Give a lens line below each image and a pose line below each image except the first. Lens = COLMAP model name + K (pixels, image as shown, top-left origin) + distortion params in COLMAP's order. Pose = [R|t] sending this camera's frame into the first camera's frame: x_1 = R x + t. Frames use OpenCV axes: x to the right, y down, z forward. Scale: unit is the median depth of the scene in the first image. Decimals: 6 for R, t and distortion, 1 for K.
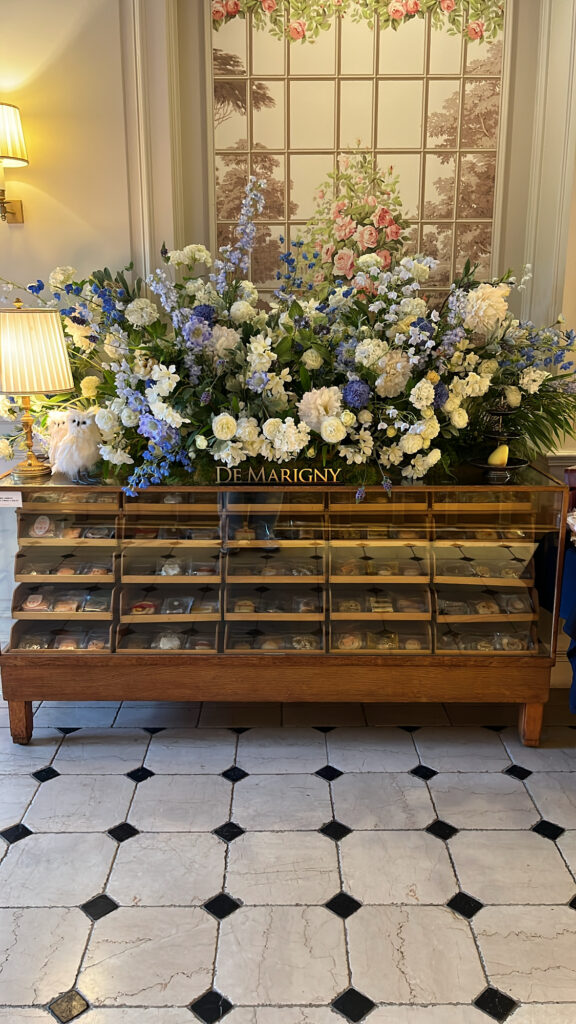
lens RADIAL K [[816.2, 0, 285.3], [0, 816.2, 511.0], [0, 0, 1]] dist [0.054435, -0.004183]
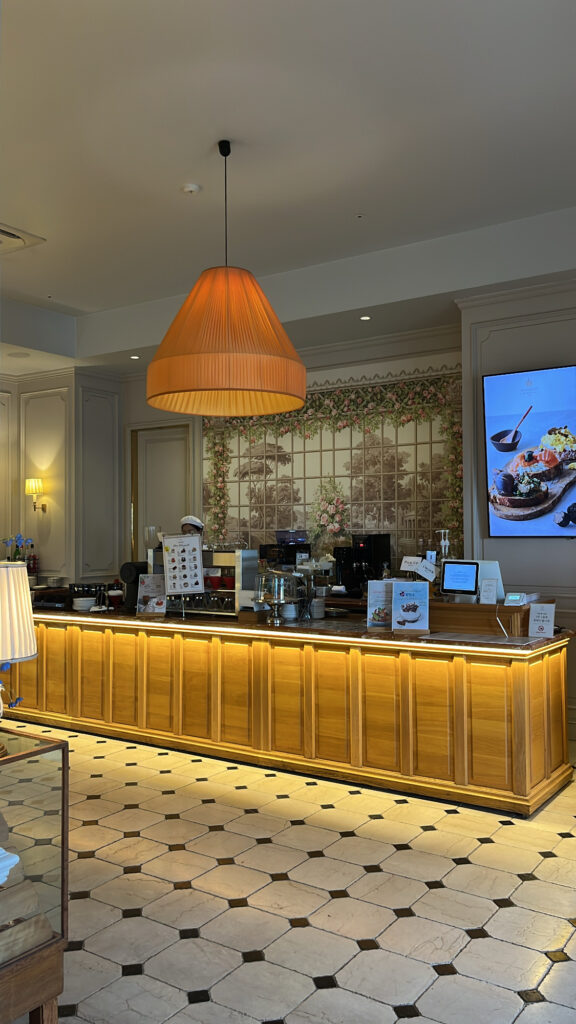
lens RADIAL K [[816.2, 0, 283.5], [0, 816.2, 510.0], [0, 0, 1]] dist [0.054435, -0.004183]
pose [[0.833177, -0.023226, -0.552519, 1.014875], [-0.130023, 0.962881, -0.236545, 0.194241], [0.537504, 0.268924, 0.799230, -0.761014]]
